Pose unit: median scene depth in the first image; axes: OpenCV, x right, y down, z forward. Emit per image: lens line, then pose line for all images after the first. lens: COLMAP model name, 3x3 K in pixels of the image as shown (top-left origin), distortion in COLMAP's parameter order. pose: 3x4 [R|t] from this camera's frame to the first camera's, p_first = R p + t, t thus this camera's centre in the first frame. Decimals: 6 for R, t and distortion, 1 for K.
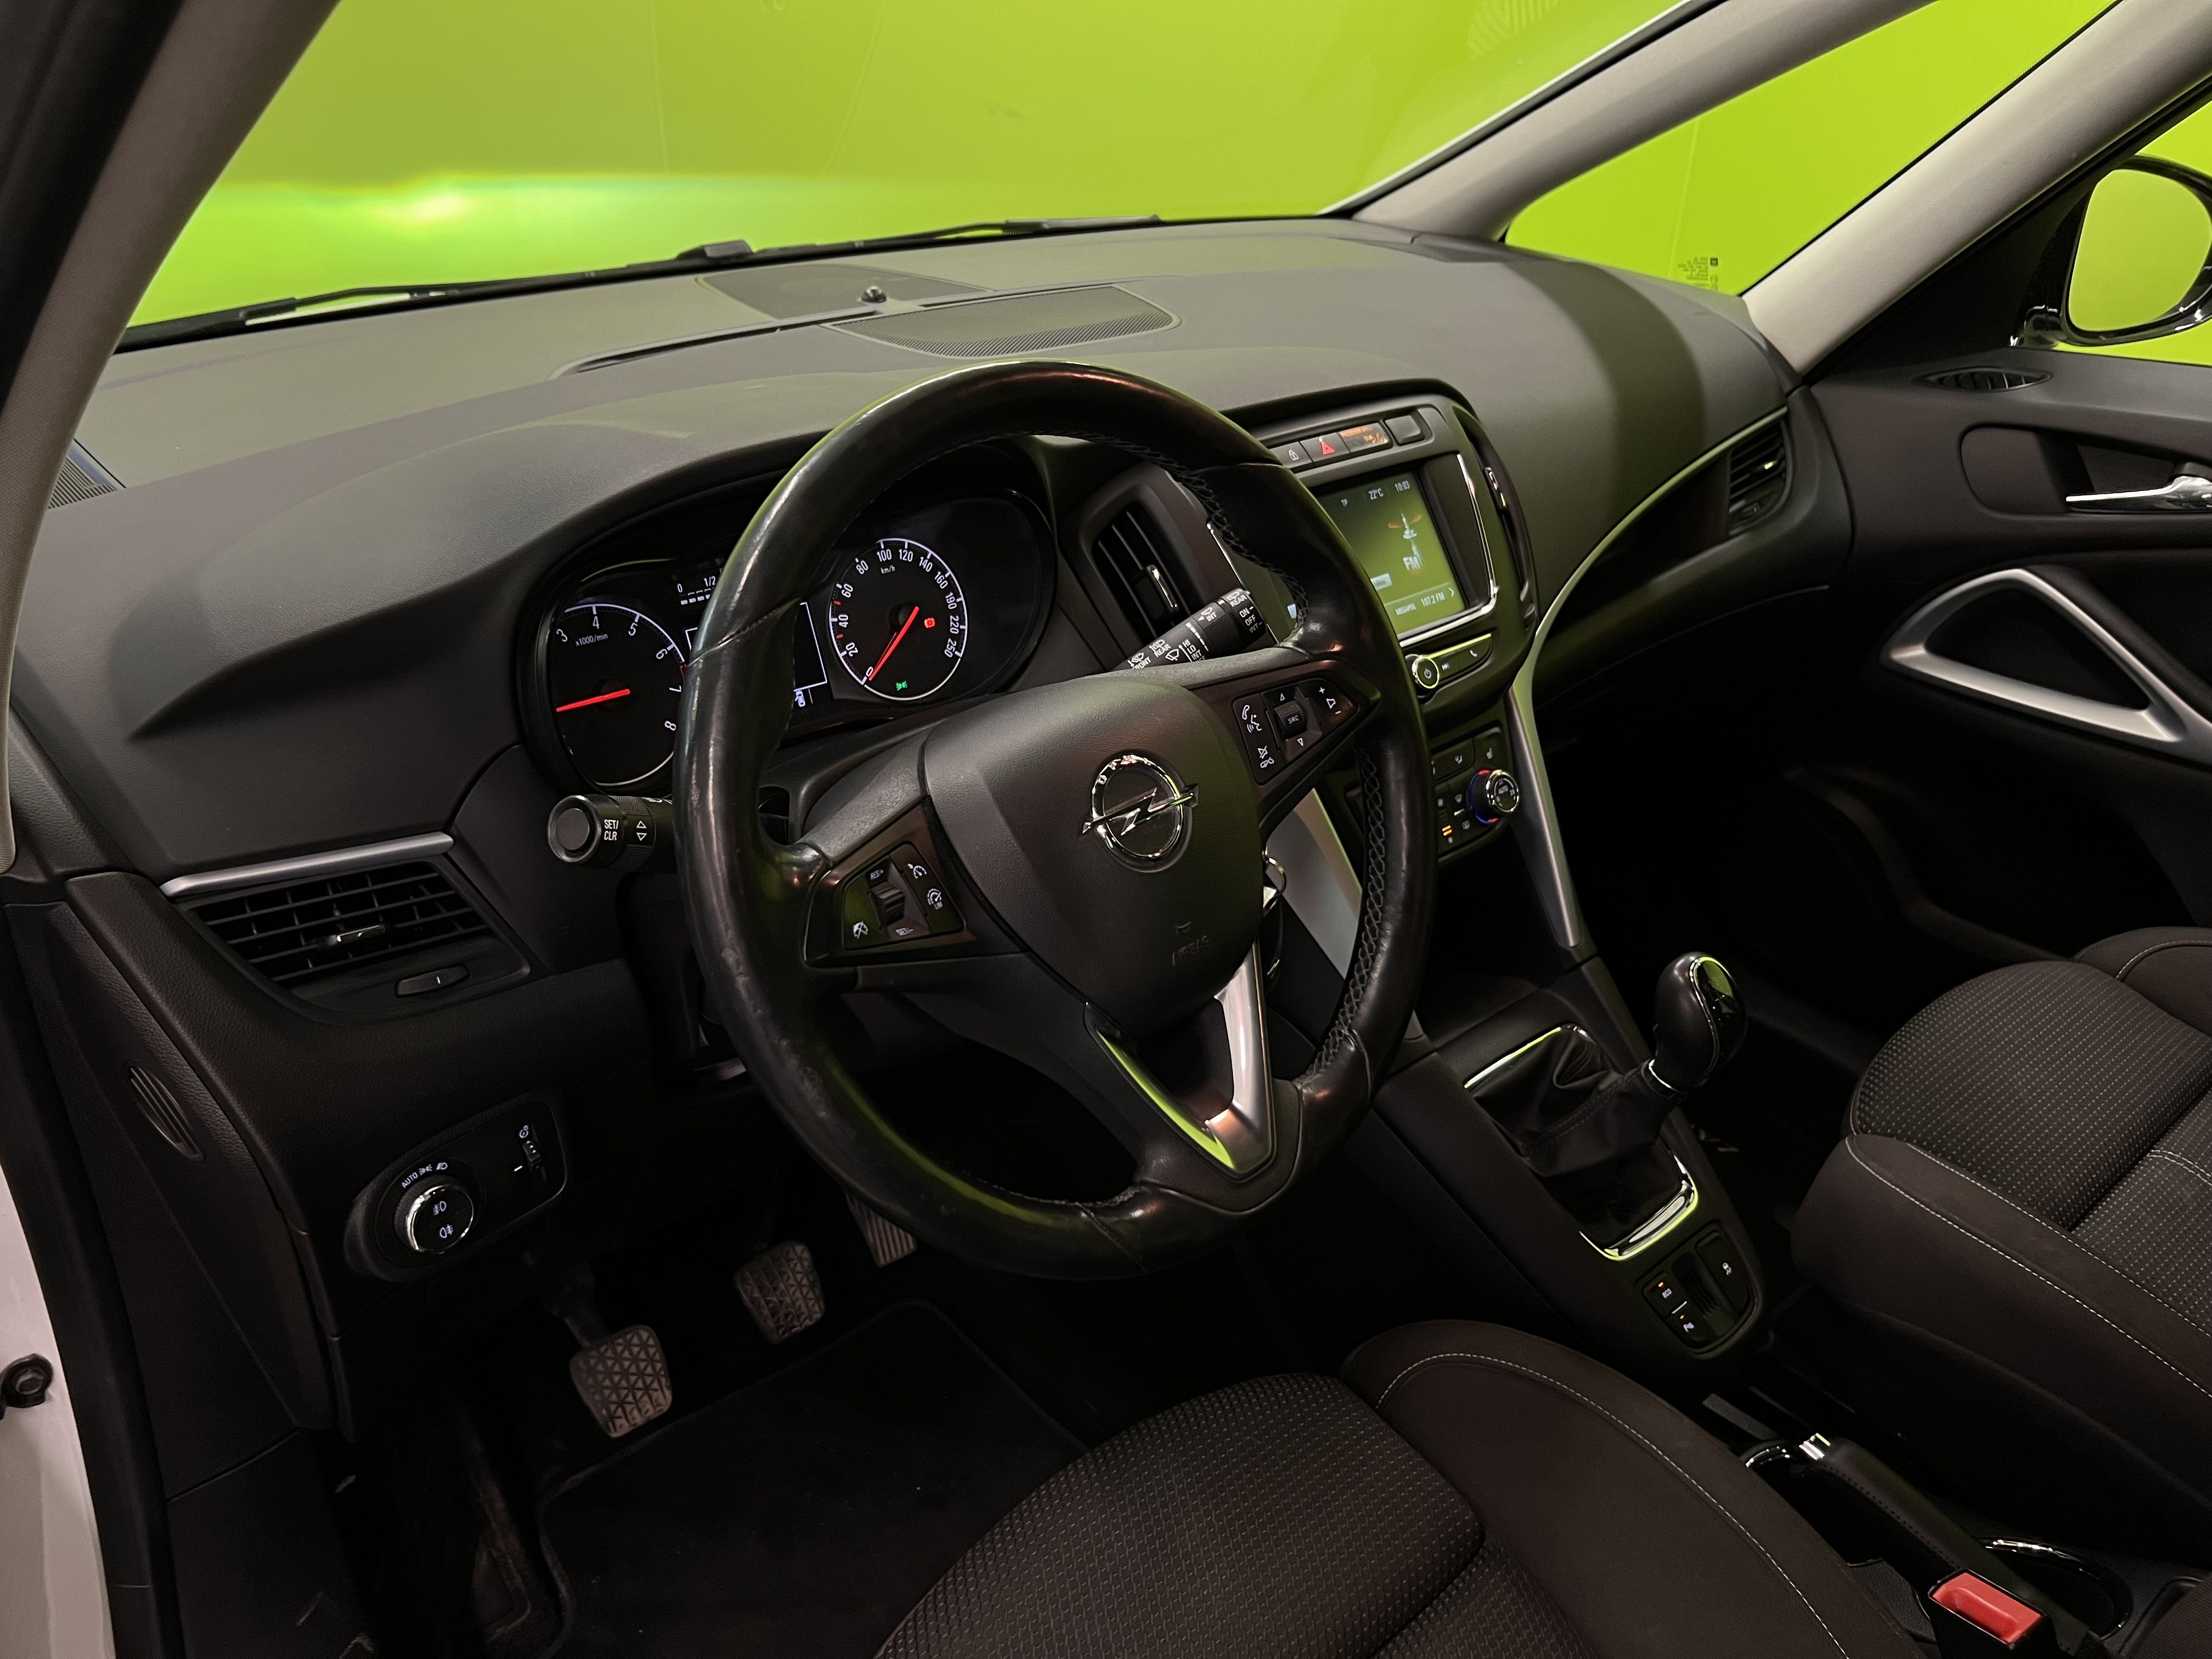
lens RADIAL K [[1674.0, 0, 1105.4], [0, 1674.0, 824.9], [0, 0, 1]] dist [0.014005, -0.000657]
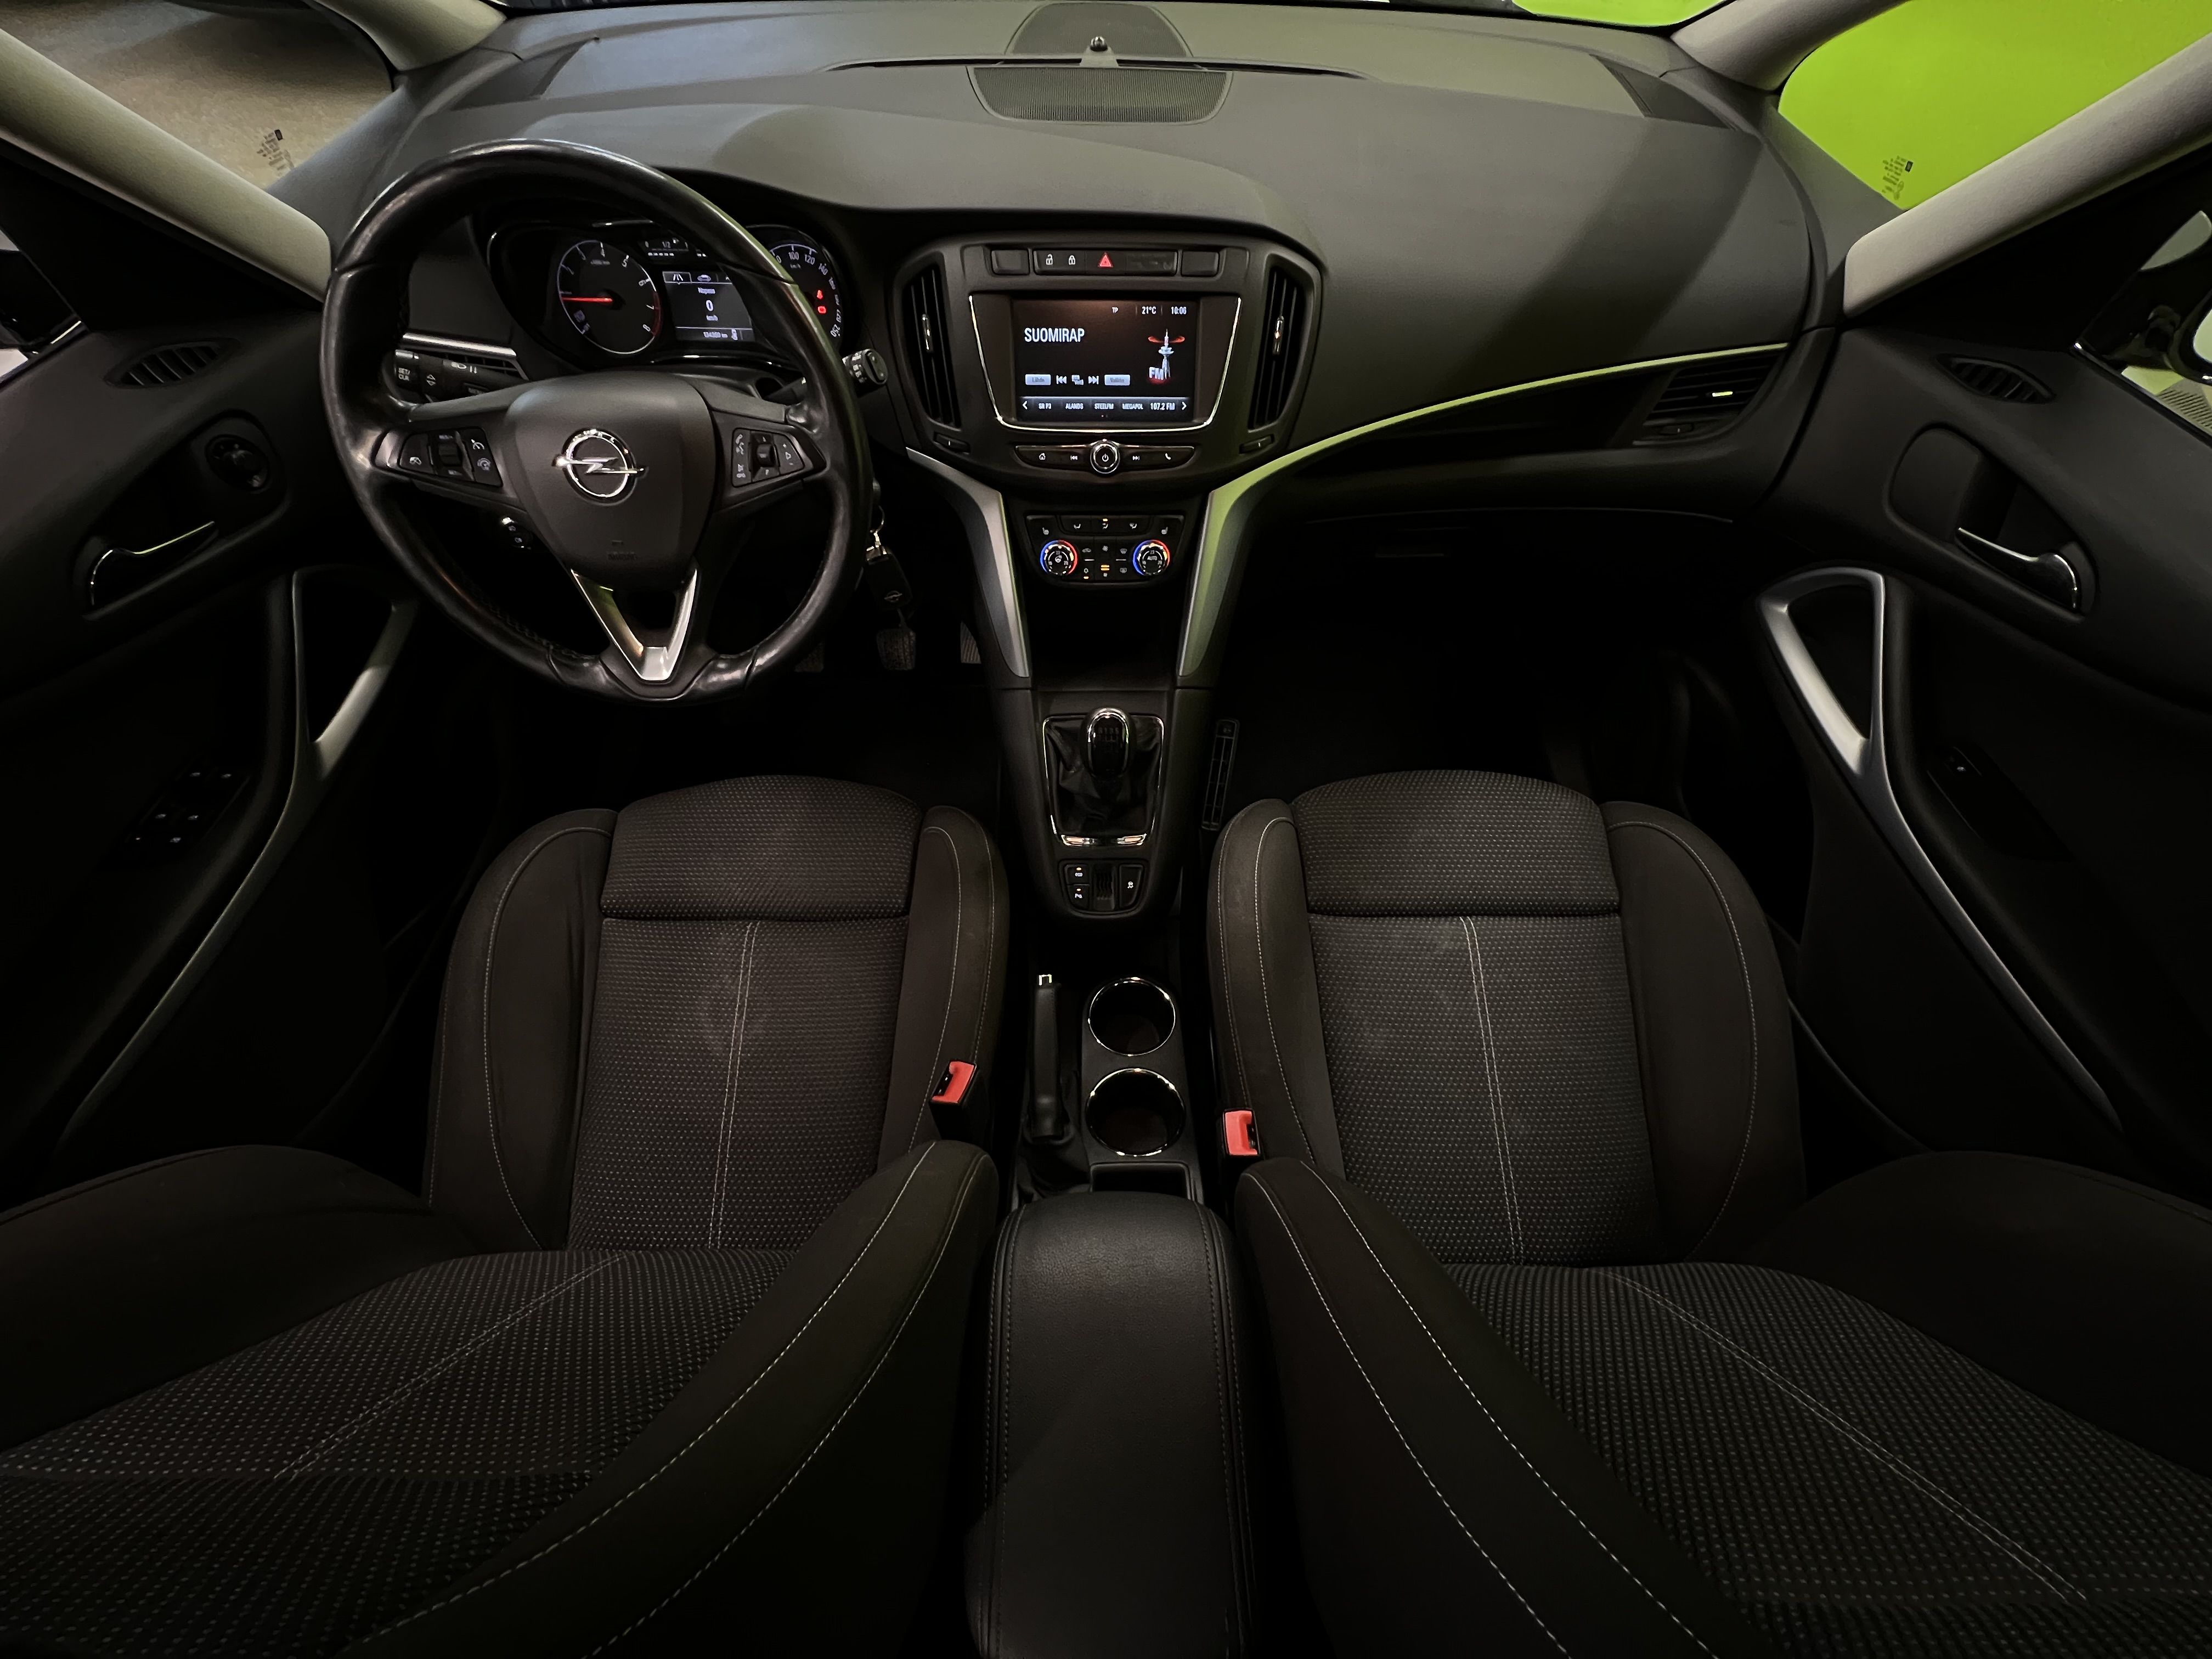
lens RADIAL K [[878.0, 0, 1107.2], [0, 878.0, 832.5], [0, 0, 1]] dist [-0.003661, -0.000282]
pose [[0.760300, 0.534938, -0.368489, 0.523649], [-0.305986, 0.795341, 0.523264, -0.186222], [0.572989, -0.285085, 0.768382, 0.262924]]
